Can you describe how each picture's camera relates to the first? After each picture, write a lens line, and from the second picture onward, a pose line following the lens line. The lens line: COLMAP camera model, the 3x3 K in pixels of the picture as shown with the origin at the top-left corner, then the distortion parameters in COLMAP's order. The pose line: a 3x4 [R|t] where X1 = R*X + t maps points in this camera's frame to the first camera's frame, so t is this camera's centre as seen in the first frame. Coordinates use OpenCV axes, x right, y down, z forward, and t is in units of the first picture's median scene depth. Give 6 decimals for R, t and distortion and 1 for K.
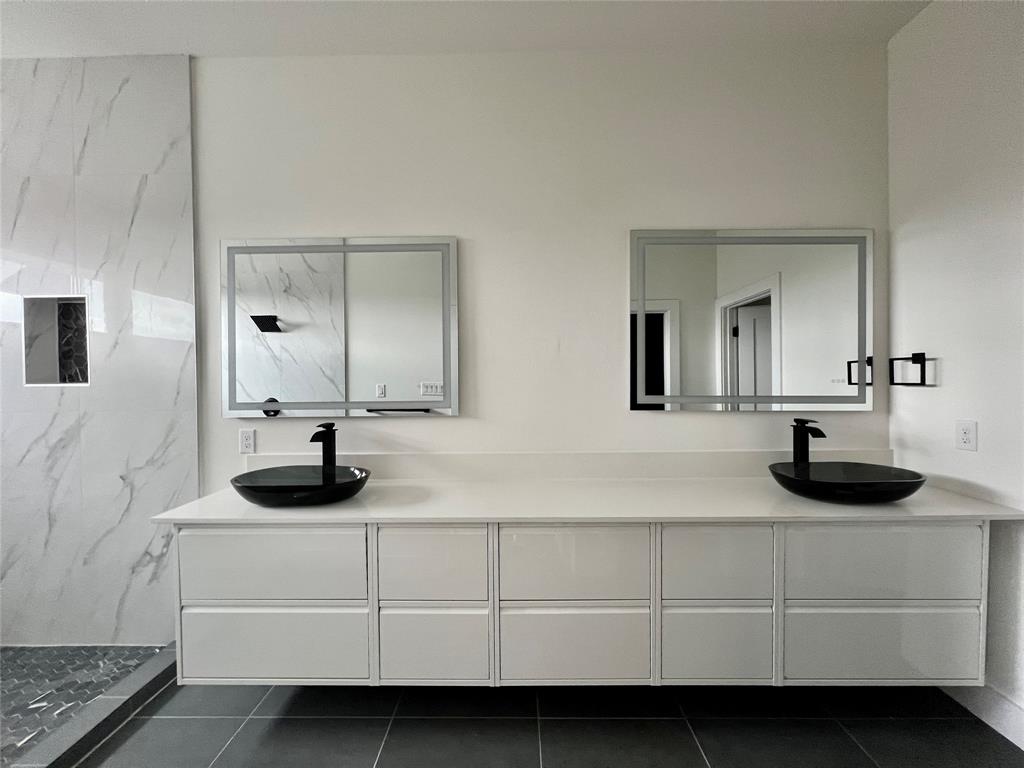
lens RADIAL K [[409.4, 0, 511.9], [0, 409.4, 383.2], [0, 0, 1]] dist [-0.001004, -0.000014]
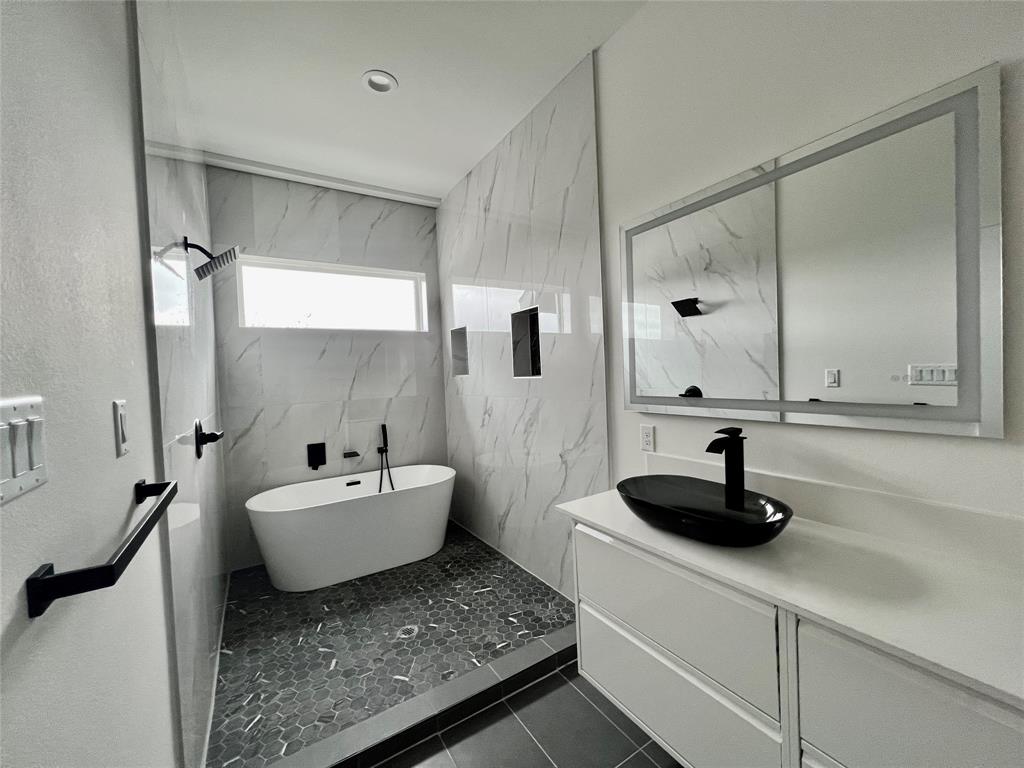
lens RADIAL K [[409.4, 0, 511.9], [0, 409.4, 383.2], [0, 0, 1]] dist [-0.001004, -0.000014]
pose [[0.543961, 0.008576, -0.839067, -0.041326], [0.027003, 0.999251, 0.027720, -0.014716], [0.838676, -0.037736, 0.543322, 0.249702]]
